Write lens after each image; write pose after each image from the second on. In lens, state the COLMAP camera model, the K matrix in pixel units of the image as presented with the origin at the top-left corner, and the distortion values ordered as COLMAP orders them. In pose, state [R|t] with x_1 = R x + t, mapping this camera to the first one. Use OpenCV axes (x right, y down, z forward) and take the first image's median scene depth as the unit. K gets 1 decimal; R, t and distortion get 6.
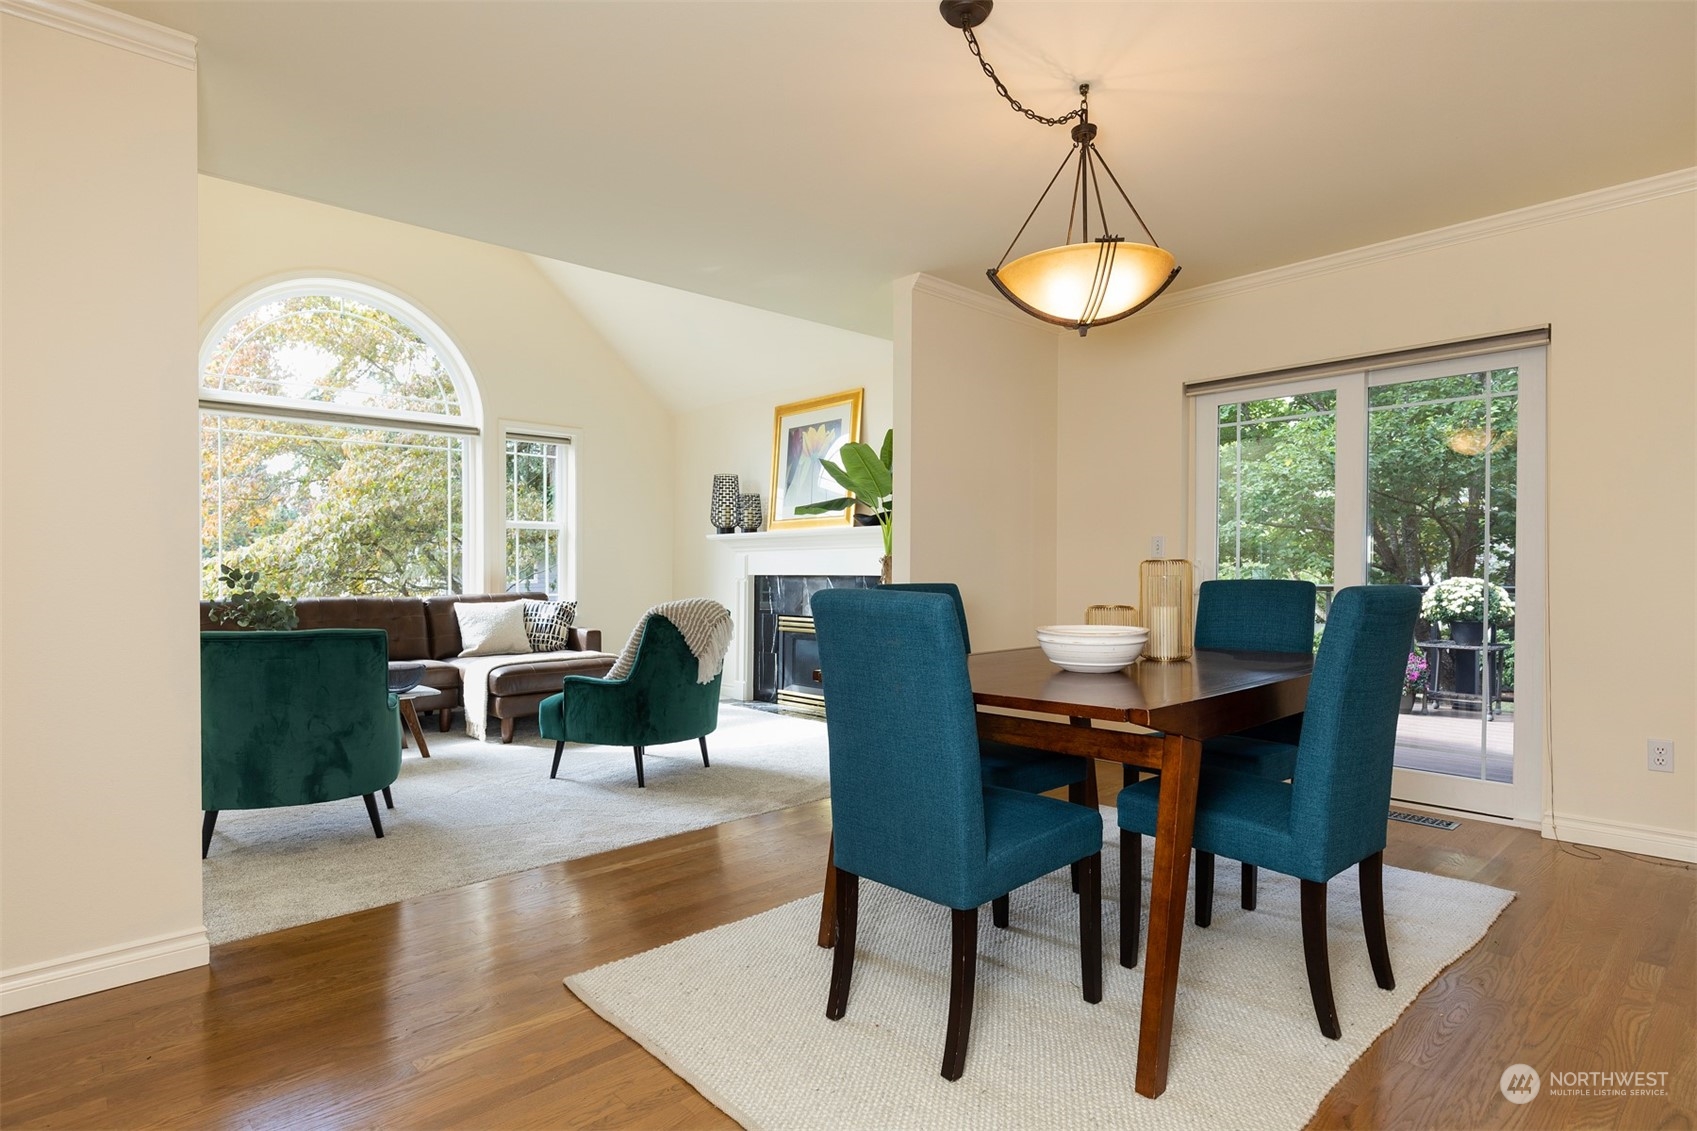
lens RADIAL K [[942.6, 0, 857.5], [0, 942.6, 566.3], [0, 0, 1]] dist [0.013578, -0.002096]
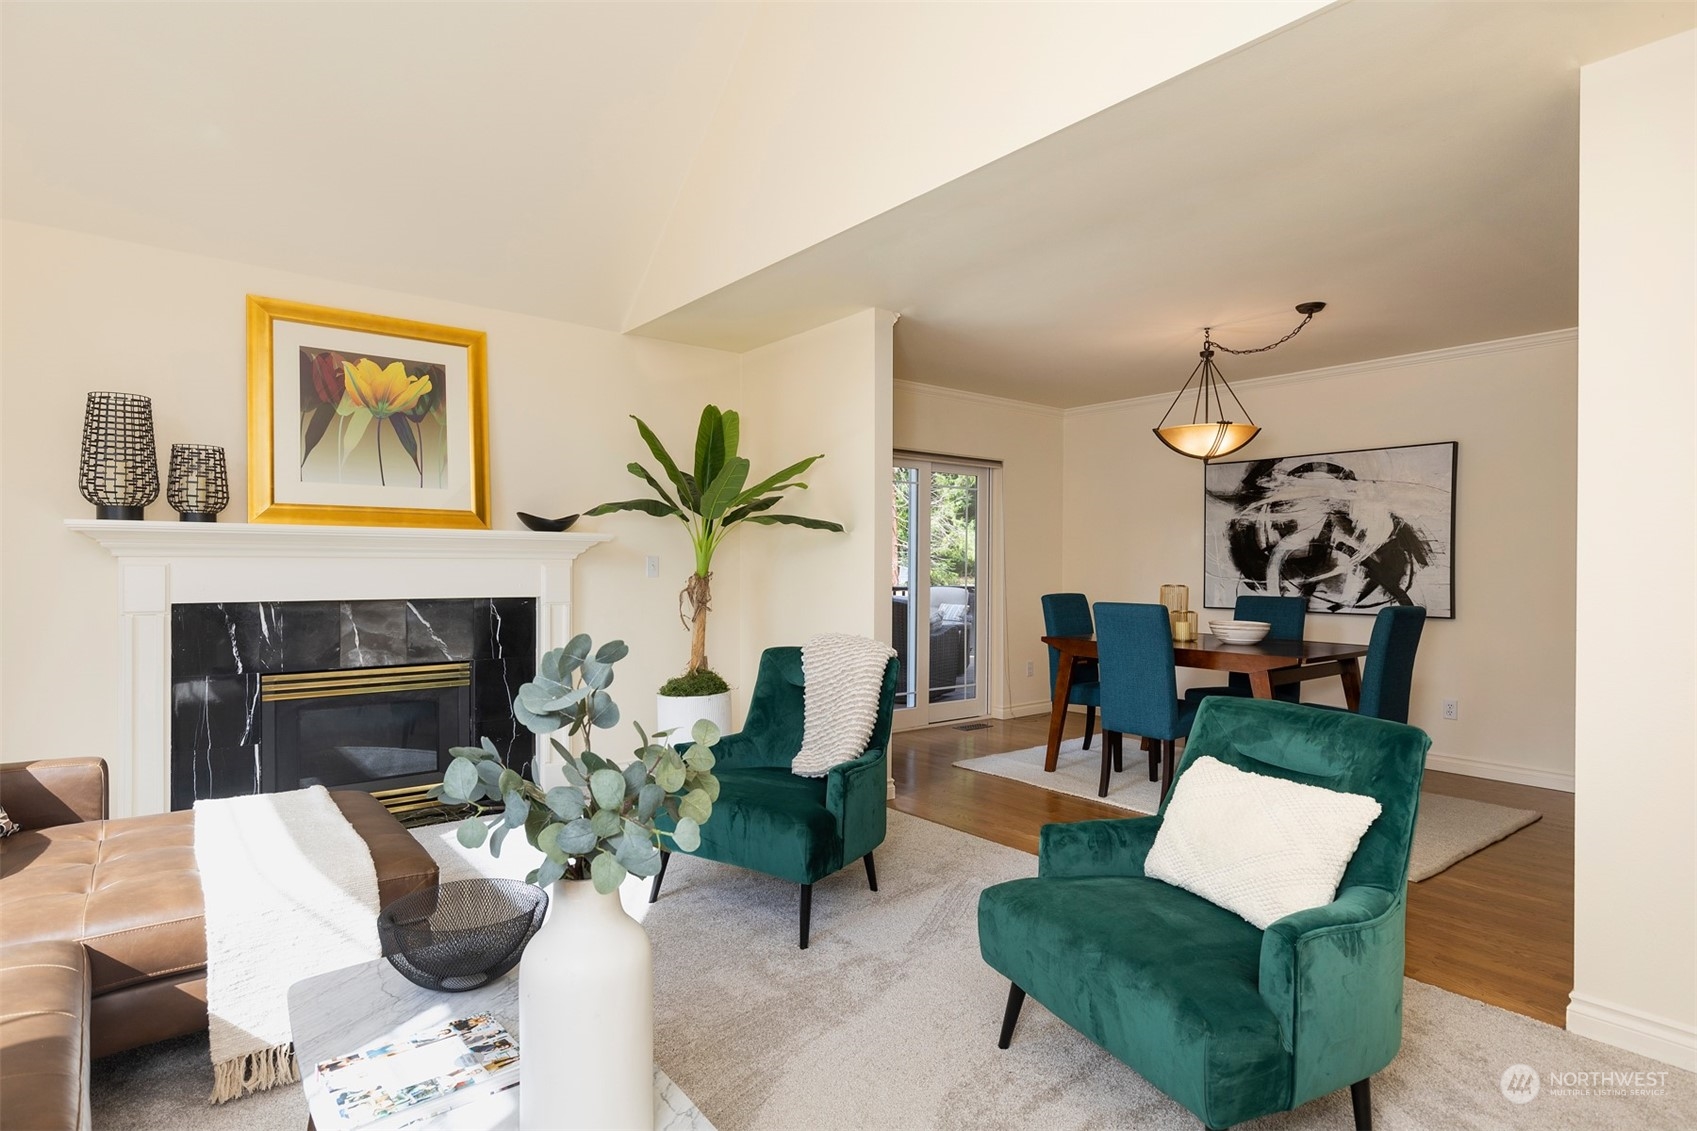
lens RADIAL K [[942.6, 0, 858.3], [0, 942.6, 569.9], [0, 0, 1]] dist [0.013578, -0.002096]
pose [[0.036928, 0.000400, 0.999318, -0.650334], [-0.010286, 0.999947, -0.000020, -0.013637], [-0.999265, -0.010278, 0.036930, 0.650045]]
